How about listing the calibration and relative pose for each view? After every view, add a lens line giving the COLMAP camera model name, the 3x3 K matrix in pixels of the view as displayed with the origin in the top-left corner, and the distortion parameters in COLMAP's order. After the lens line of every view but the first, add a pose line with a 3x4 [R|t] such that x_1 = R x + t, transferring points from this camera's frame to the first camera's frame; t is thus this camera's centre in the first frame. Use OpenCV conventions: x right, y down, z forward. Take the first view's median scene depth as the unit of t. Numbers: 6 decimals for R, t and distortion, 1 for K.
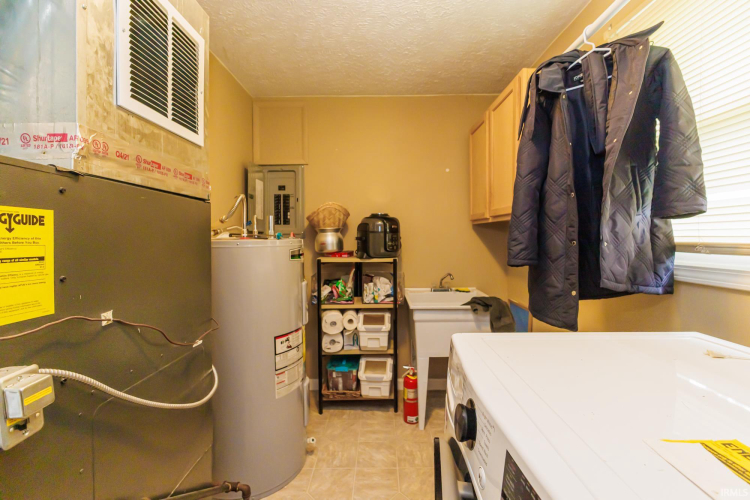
lens RADIAL K [[344.6, 0, 379.8], [0, 344.6, 242.0], [0, 0, 1]] dist [0.001321, 0.000146]
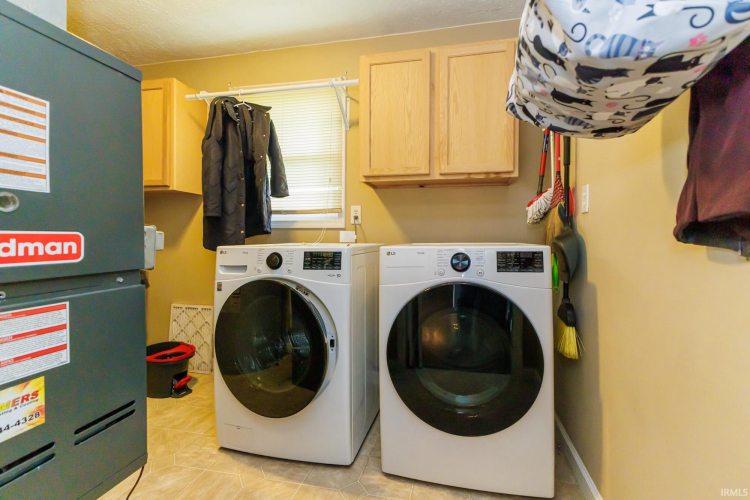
lens RADIAL K [[344.6, 0, 379.8], [0, 344.6, 242.0], [0, 0, 1]] dist [0.001321, 0.000146]
pose [[0.212277, 0.005528, 0.977194, -1.087834], [0.000890, 0.999982, -0.005850, 0.212334], [-0.977209, 0.002111, 0.212268, -0.114955]]
